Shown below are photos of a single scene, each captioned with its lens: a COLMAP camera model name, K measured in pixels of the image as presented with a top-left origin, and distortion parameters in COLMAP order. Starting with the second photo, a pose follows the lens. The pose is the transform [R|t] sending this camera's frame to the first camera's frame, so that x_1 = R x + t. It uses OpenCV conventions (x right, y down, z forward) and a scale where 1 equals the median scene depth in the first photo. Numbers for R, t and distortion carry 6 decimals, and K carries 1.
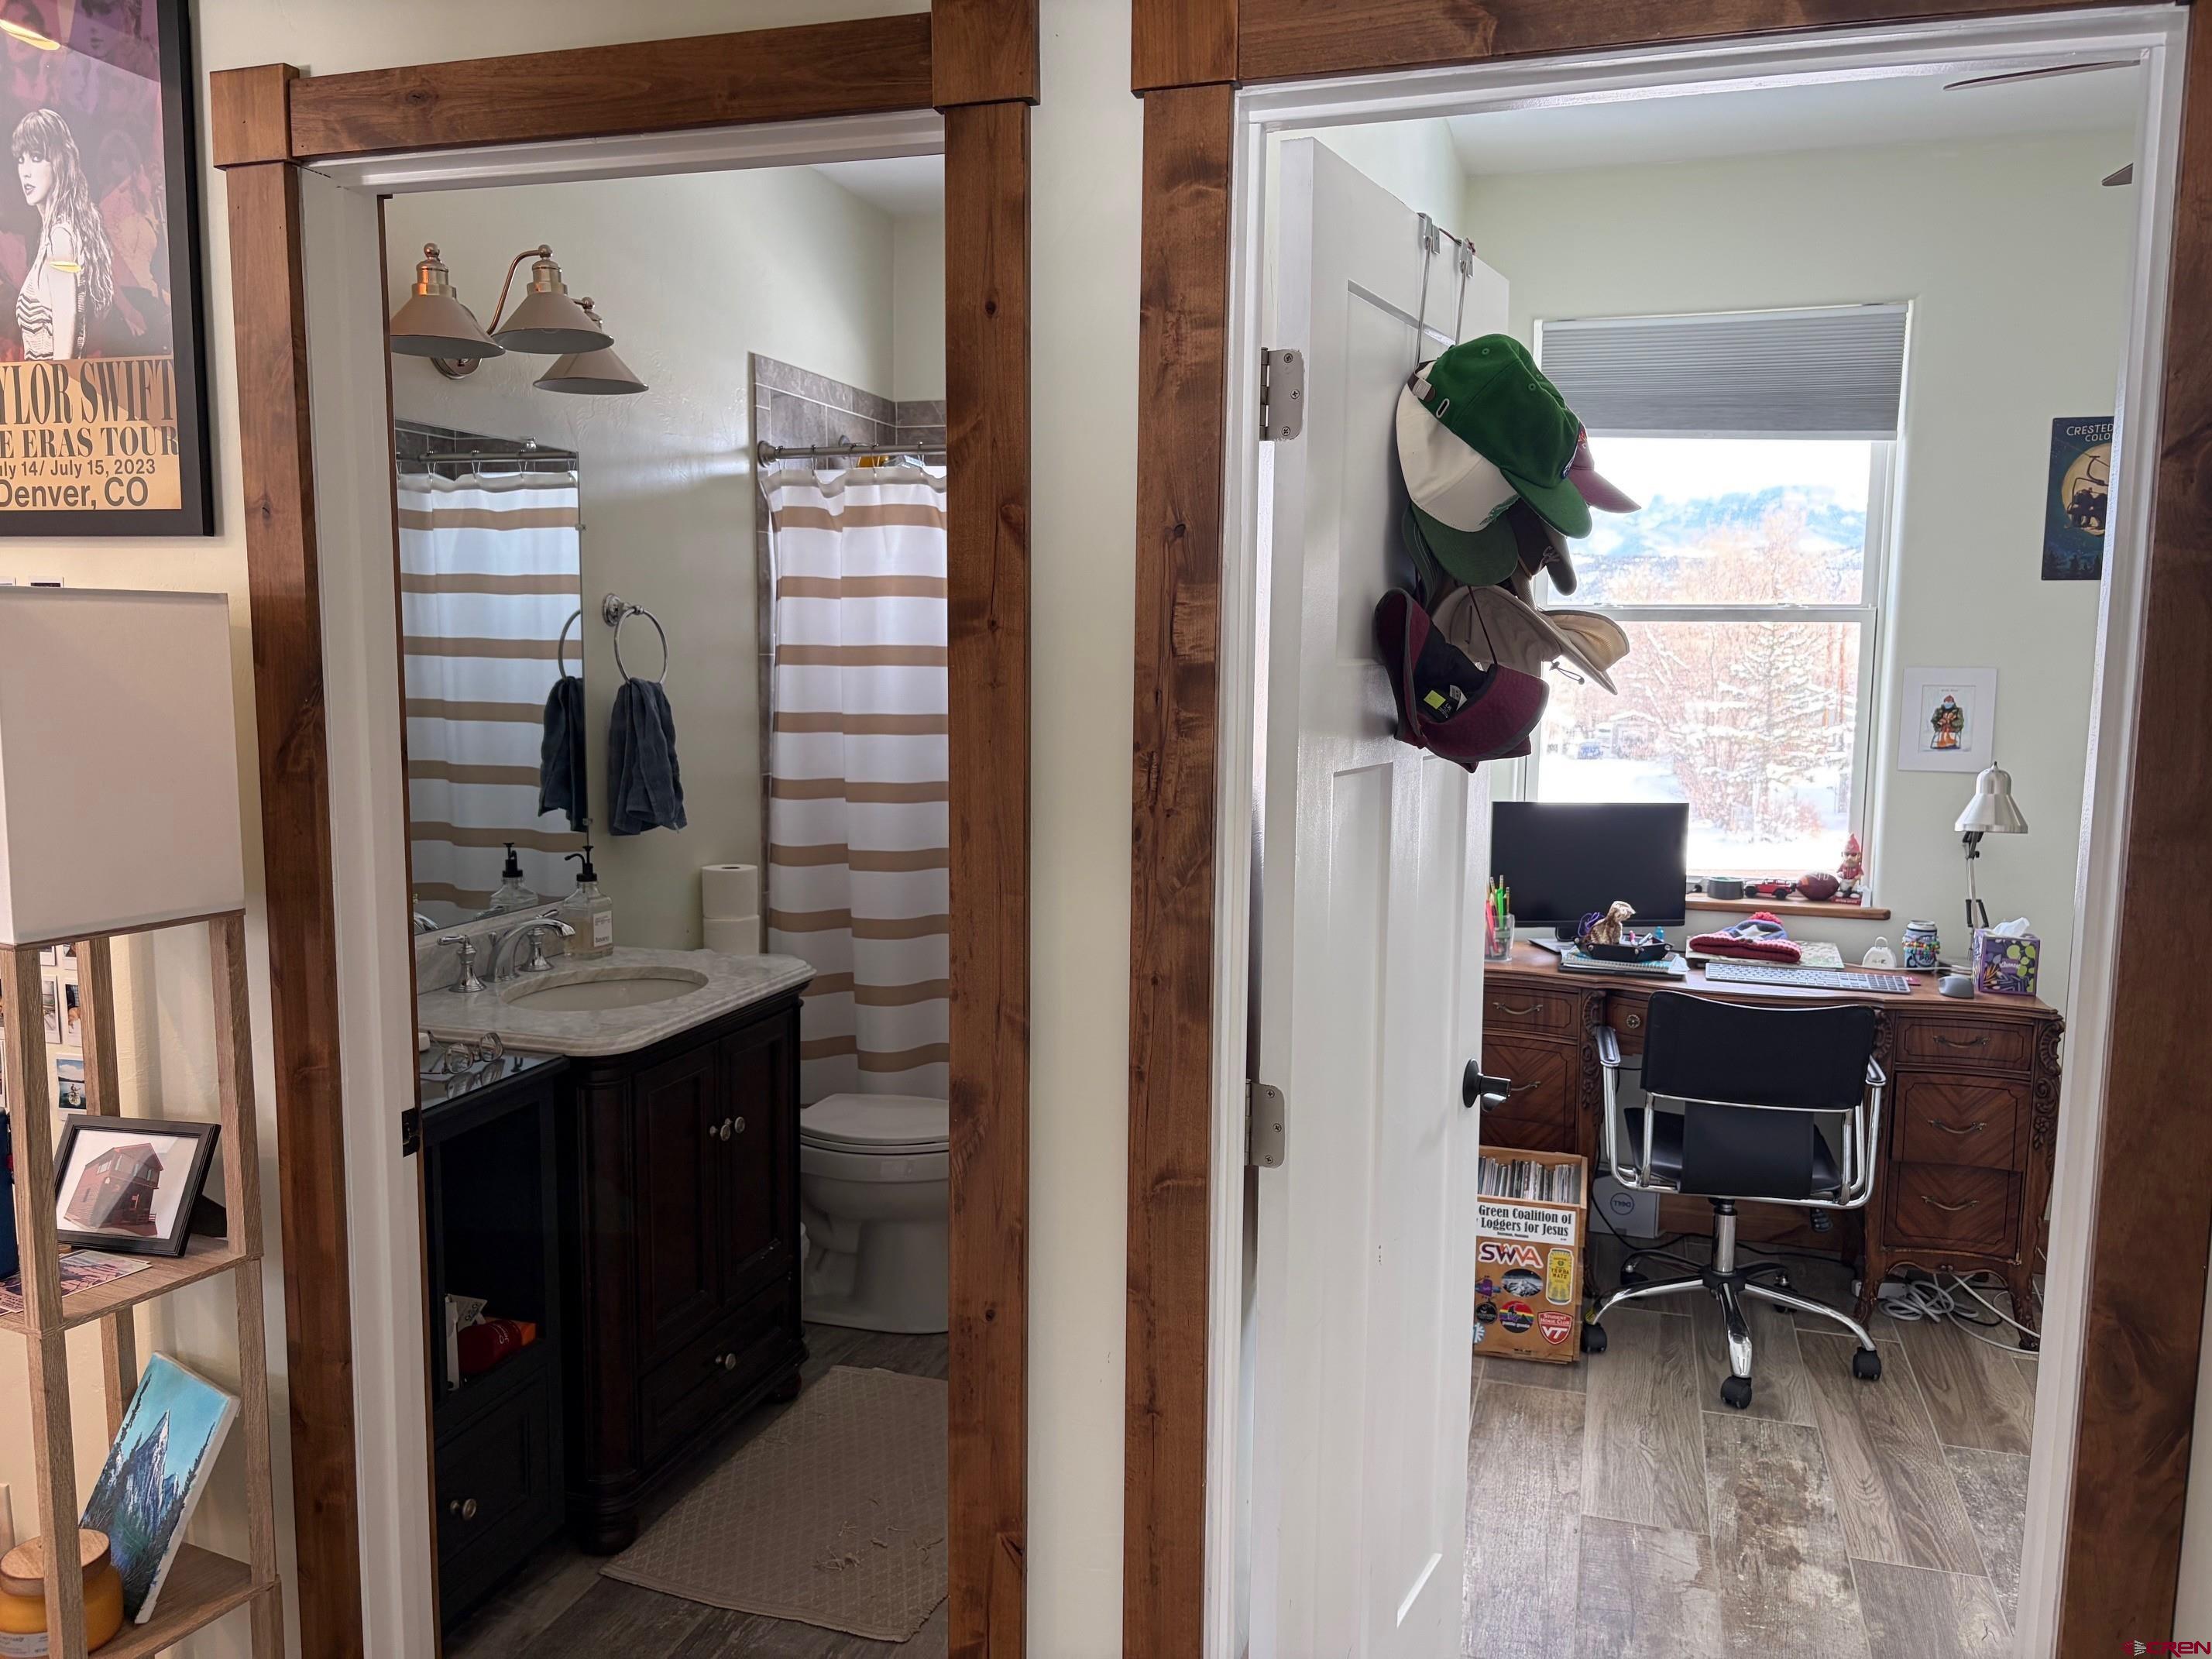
lens RADIAL K [[1656.7, 0, 1111.2], [0, 1656.7, 815.0], [0, 0, 1]] dist [0.057749, -0.113944]
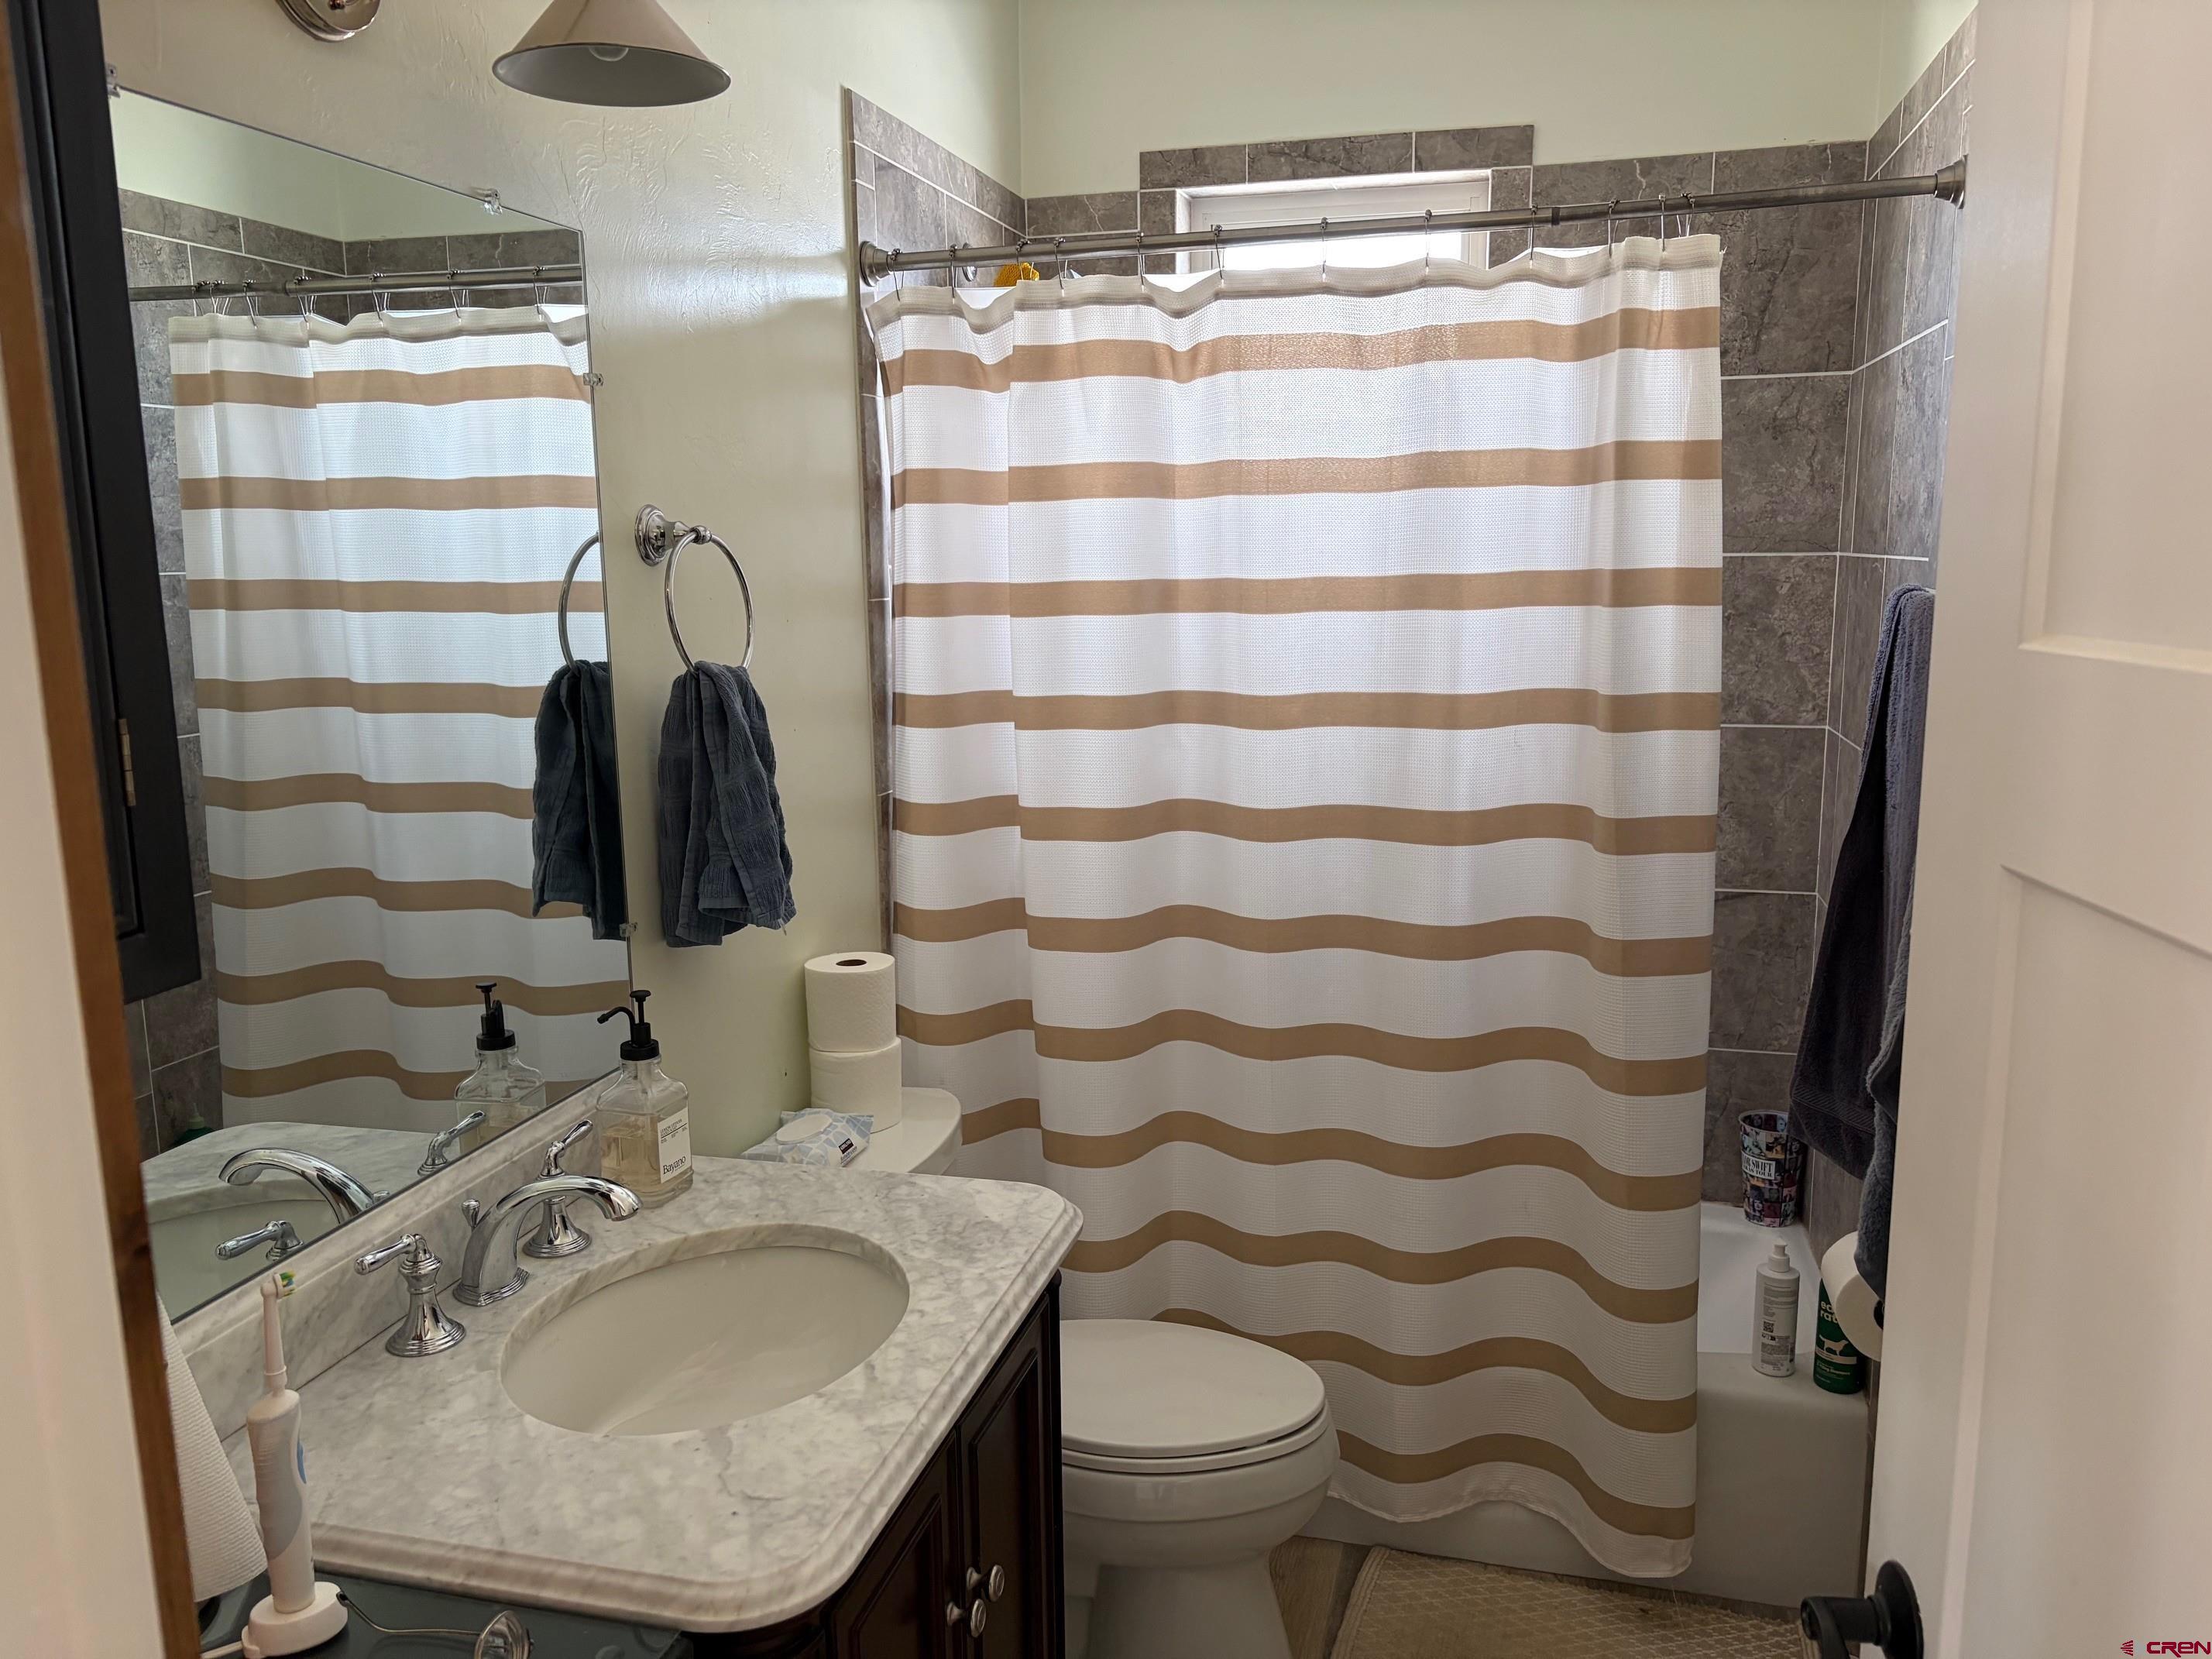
lens RADIAL K [[1692.5, 0, 1100.7], [0, 1692.5, 821.6], [0, 0, 1]] dist [0.004230, 0.104172]
pose [[0.999239, -0.028662, 0.026470, -0.148772], [0.027031, 0.997830, 0.060042, -0.051519], [-0.028133, -0.059281, 0.997845, 0.381014]]
